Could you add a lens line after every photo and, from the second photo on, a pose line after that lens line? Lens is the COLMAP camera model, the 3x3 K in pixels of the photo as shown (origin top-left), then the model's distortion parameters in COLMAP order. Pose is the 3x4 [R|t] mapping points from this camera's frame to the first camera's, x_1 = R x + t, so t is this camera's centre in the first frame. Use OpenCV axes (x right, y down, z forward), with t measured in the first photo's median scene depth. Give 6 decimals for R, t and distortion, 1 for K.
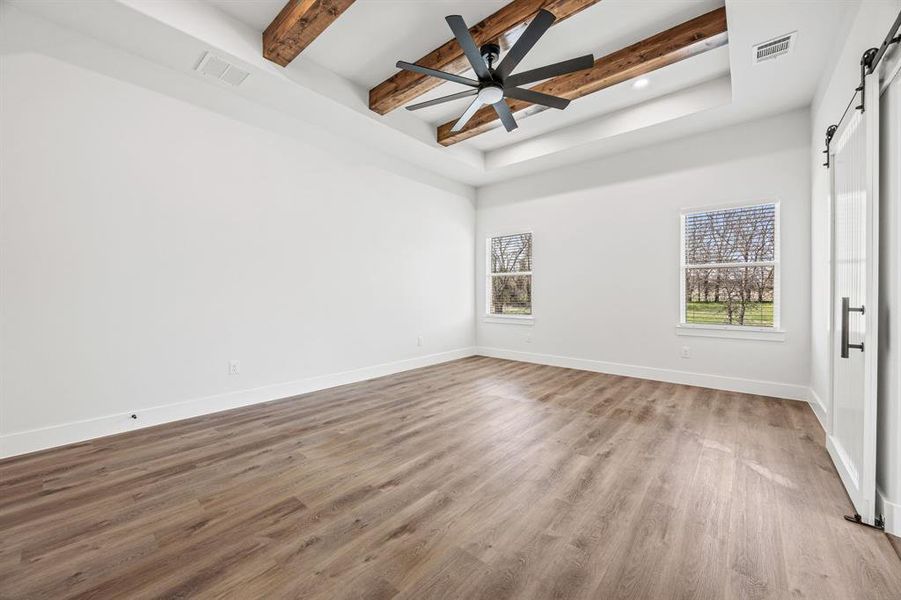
lens RADIAL K [[342.7, 0, 445.8], [0, 342.7, 298.8], [0, 0, 1]] dist [-0.001179, -0.000373]
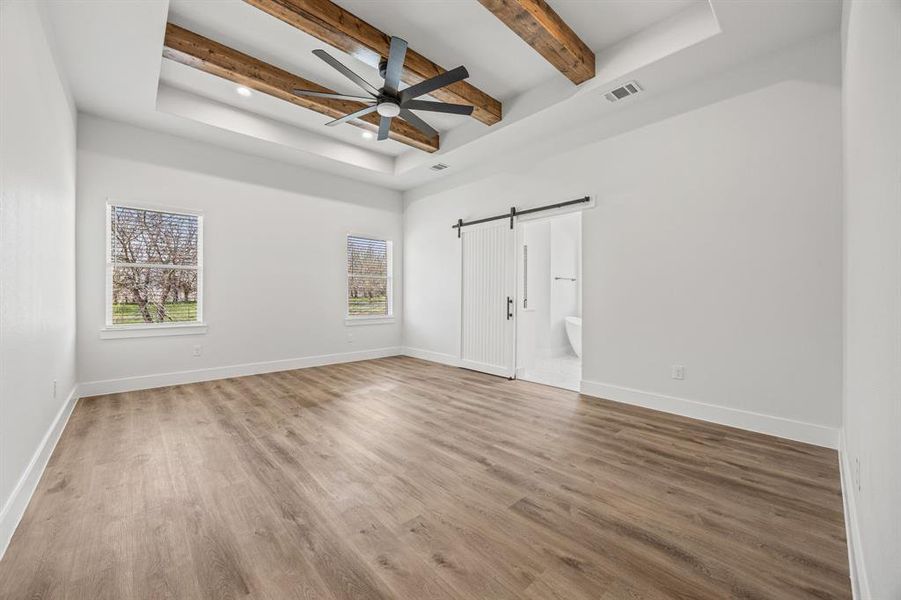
lens RADIAL K [[350.3, 0, 436.5], [0, 350.3, 296.5], [0, 0, 1]] dist [-0.020058, -0.000031]
pose [[0.129958, -0.003085, 0.991515, -1.200586], [0.011150, 0.999936, 0.001650, -0.013277], [-0.991457, 0.010841, 0.129984, 0.897369]]
